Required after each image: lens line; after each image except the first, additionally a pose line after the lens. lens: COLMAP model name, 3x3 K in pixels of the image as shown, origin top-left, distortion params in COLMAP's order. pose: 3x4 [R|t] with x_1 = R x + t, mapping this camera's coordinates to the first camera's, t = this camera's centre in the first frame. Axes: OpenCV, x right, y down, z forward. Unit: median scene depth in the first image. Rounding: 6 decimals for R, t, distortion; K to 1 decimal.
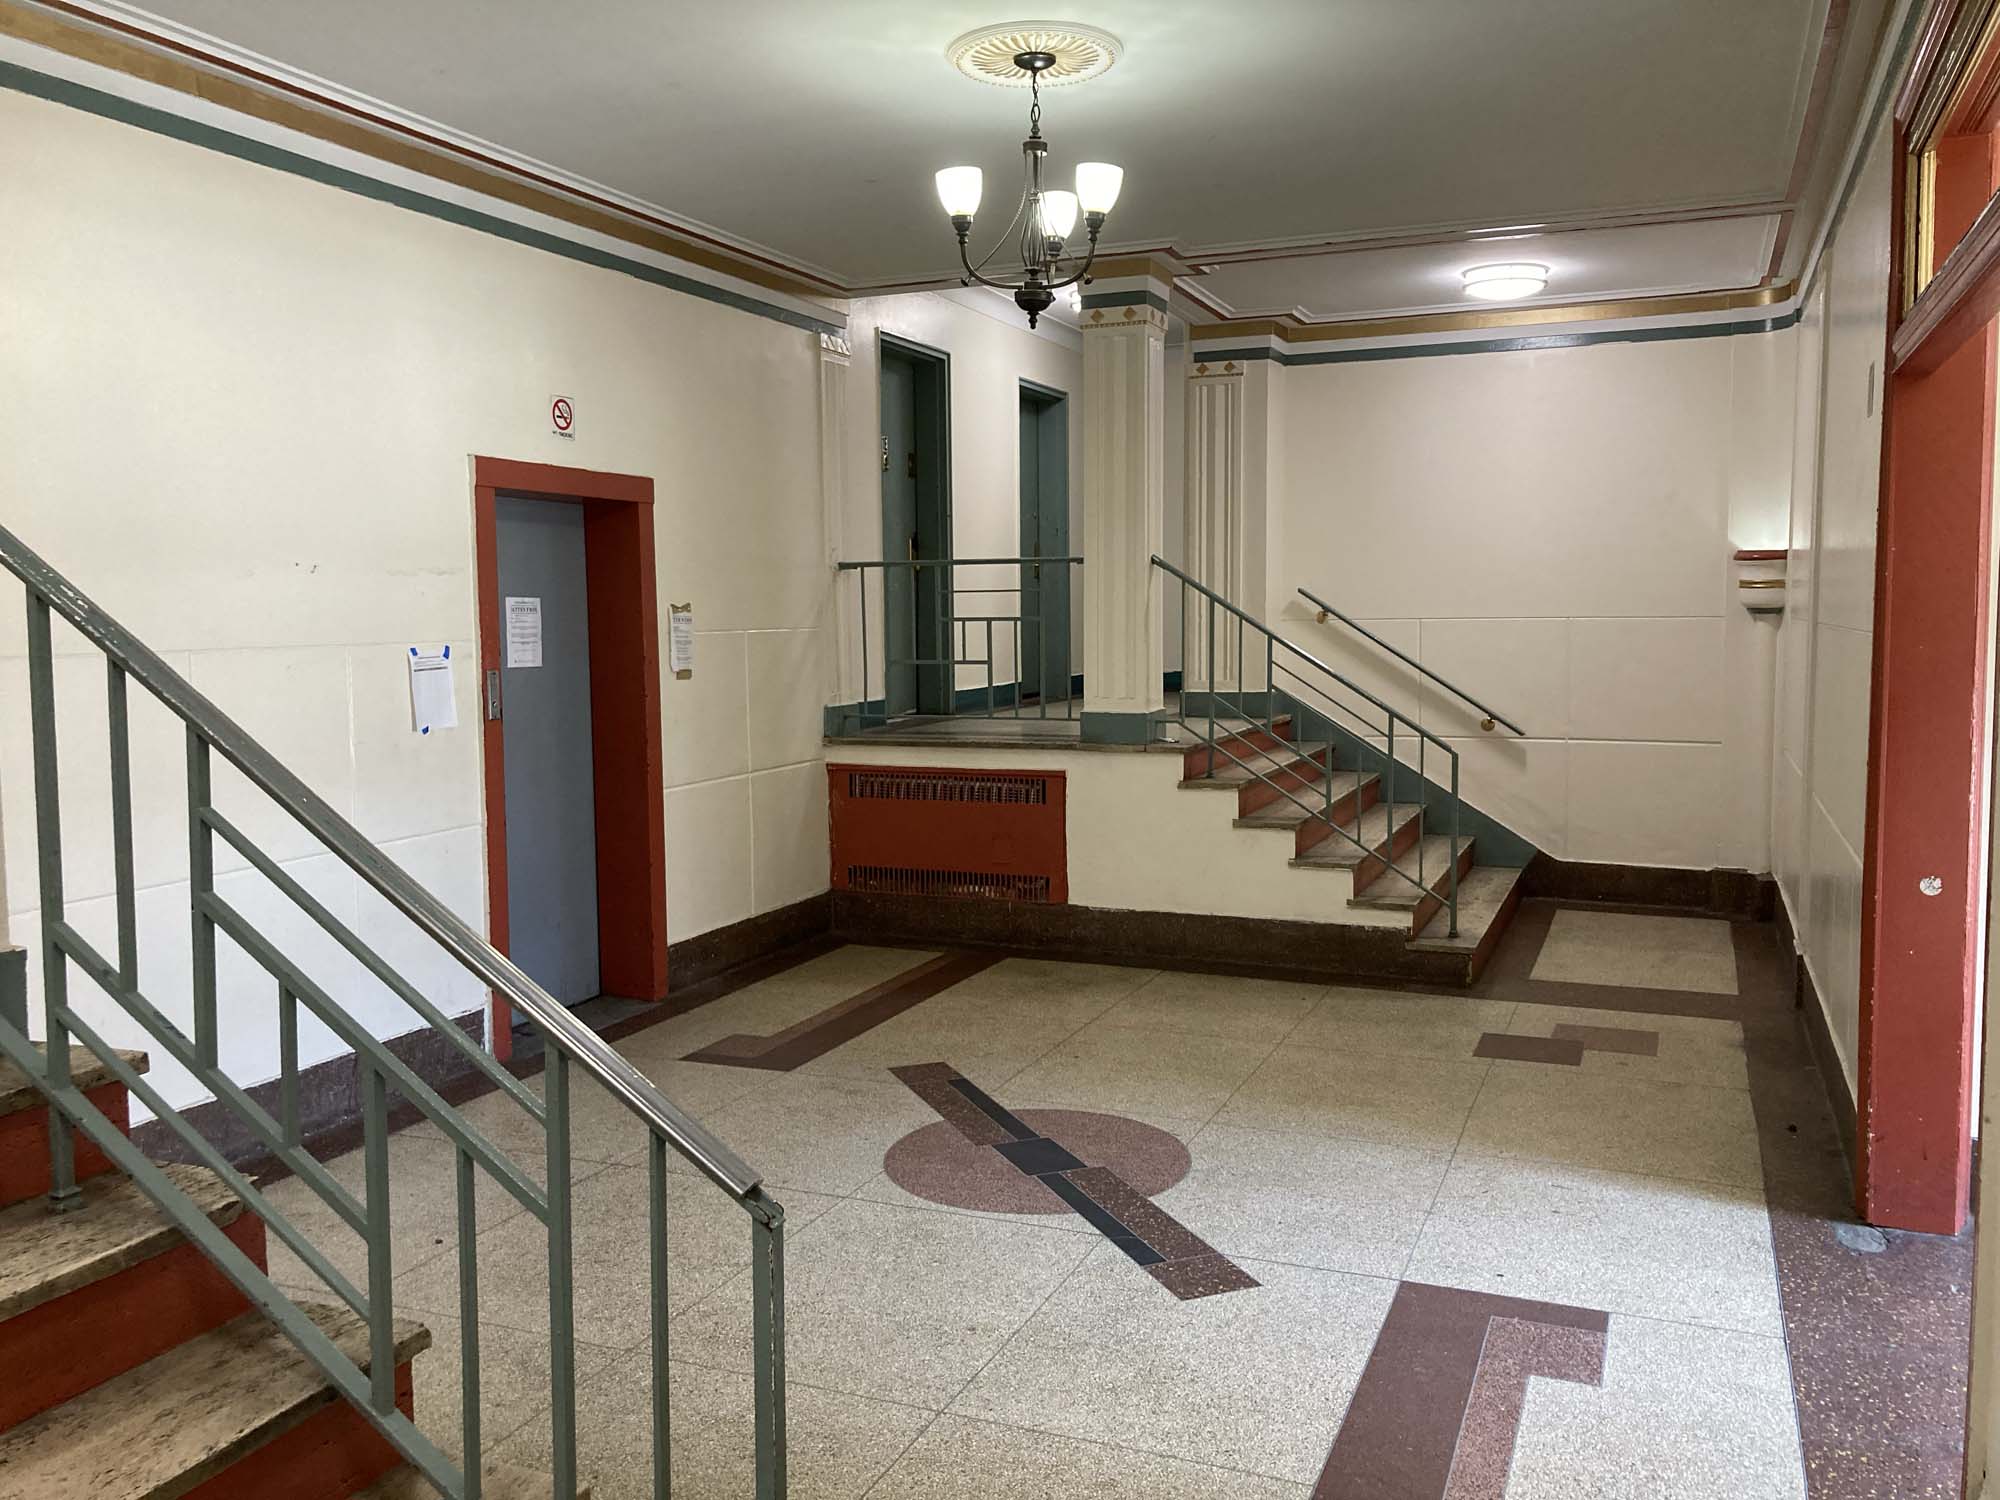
lens RADIAL K [[1632.1, 0, 993.9], [0, 1632.1, 737.9], [0, 0, 1]] dist [0.006316, 0.000197]
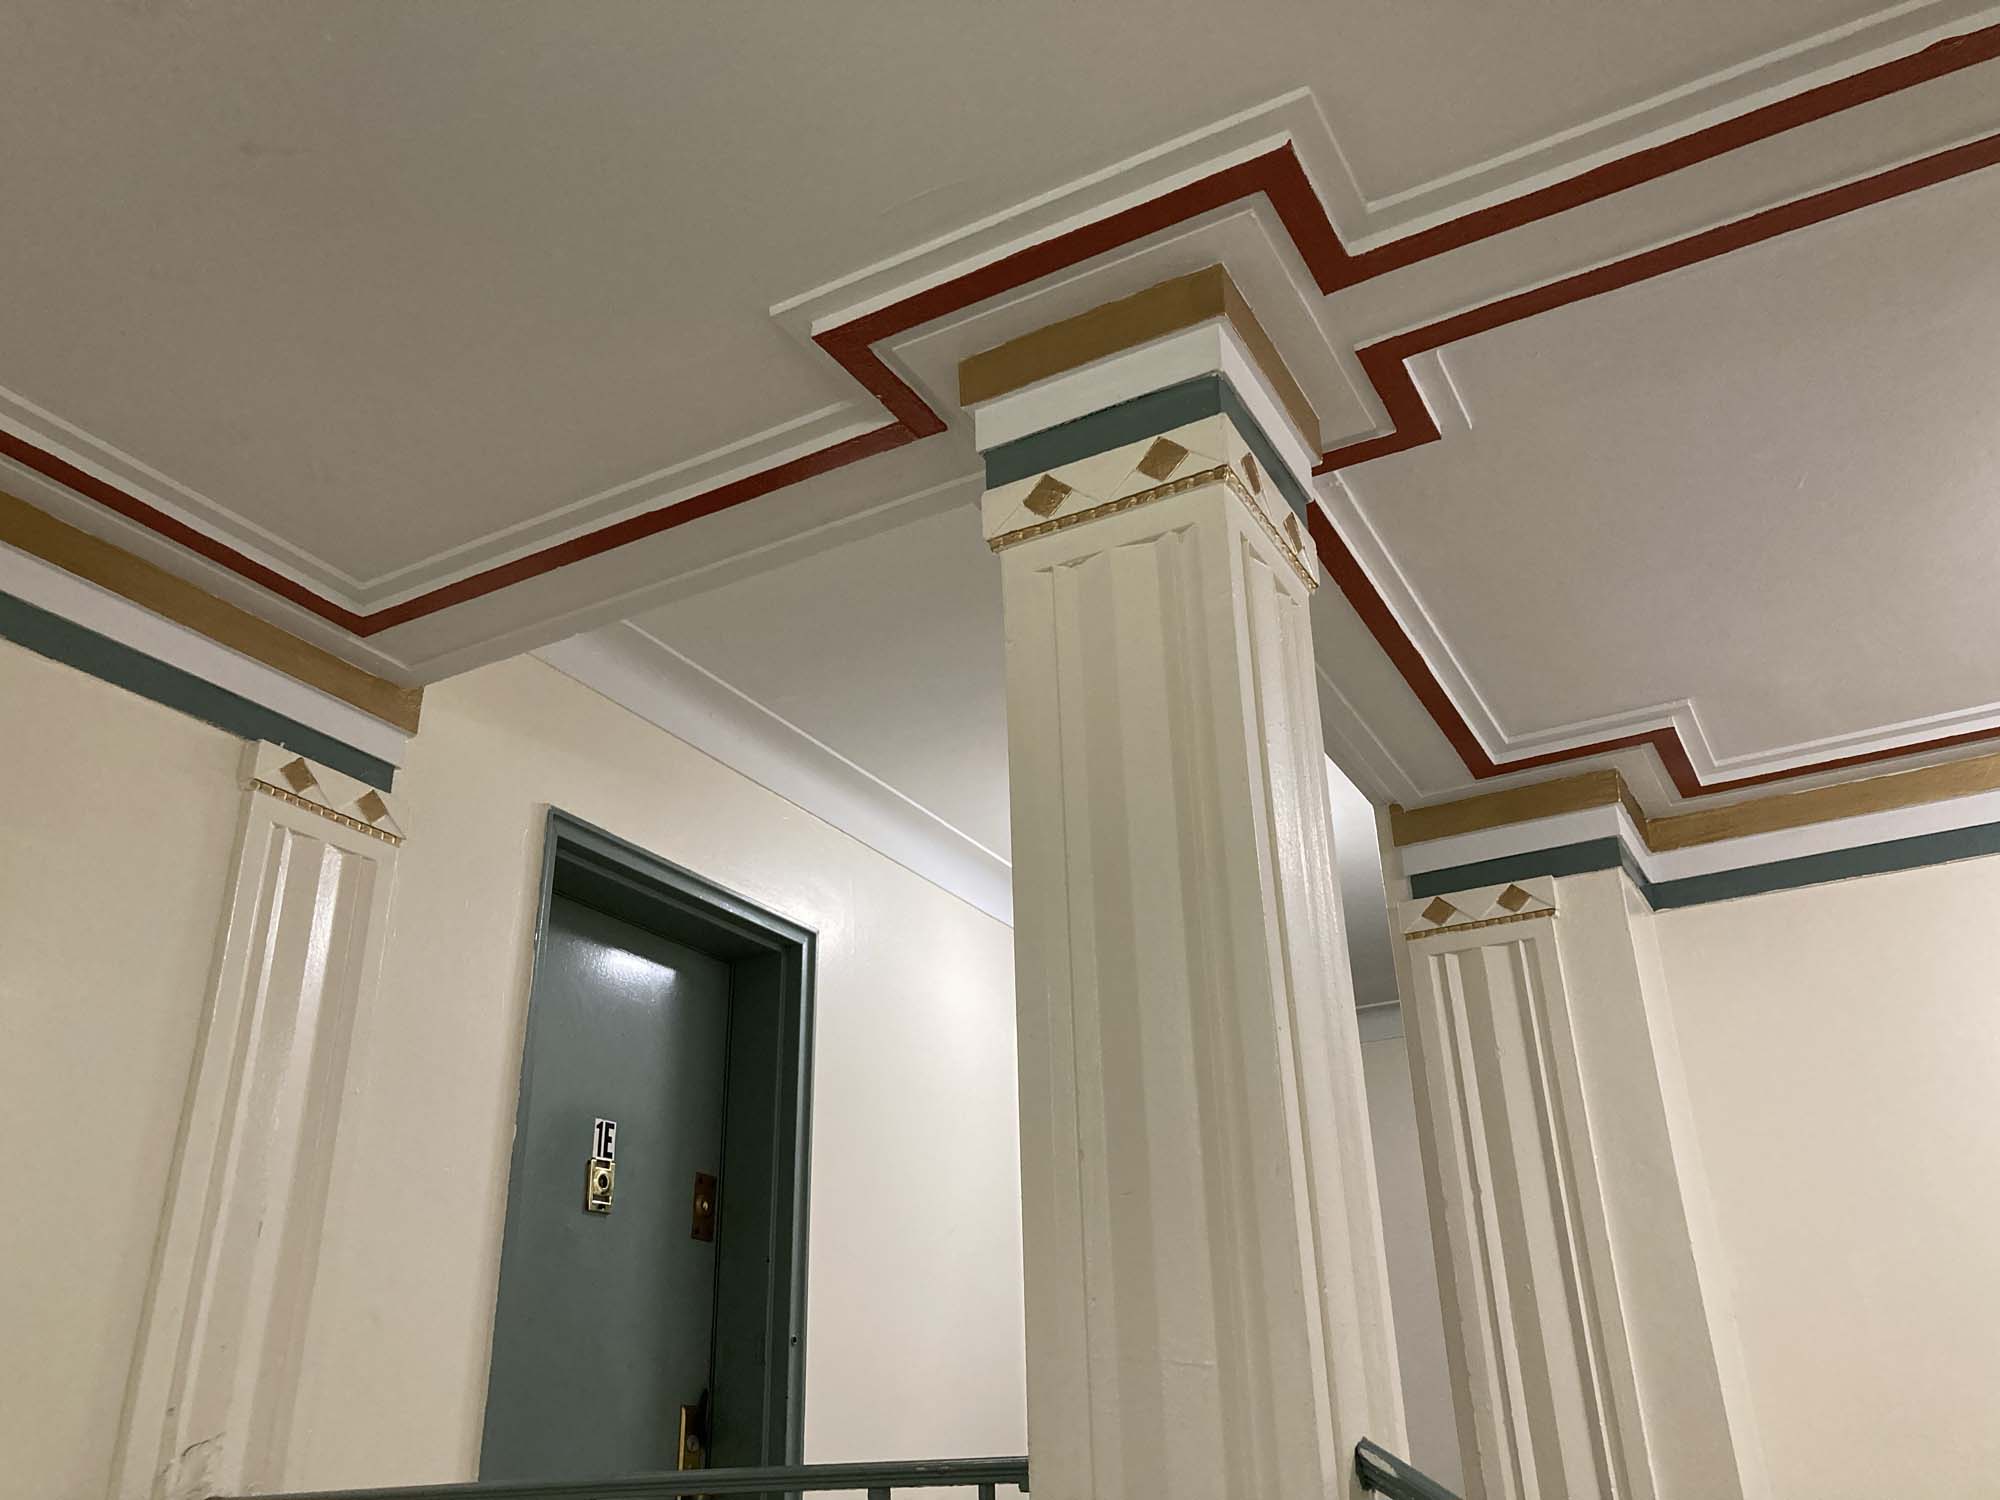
lens RADIAL K [[1632.1, 0, 993.9], [0, 1632.1, 737.9], [0, 0, 1]] dist [0.006316, 0.000197]
pose [[0.993581, -0.059831, -0.096010, 0.064082], [0.004042, 0.866929, -0.498416, -0.072671], [0.113055, 0.494828, 0.861605, 0.644172]]
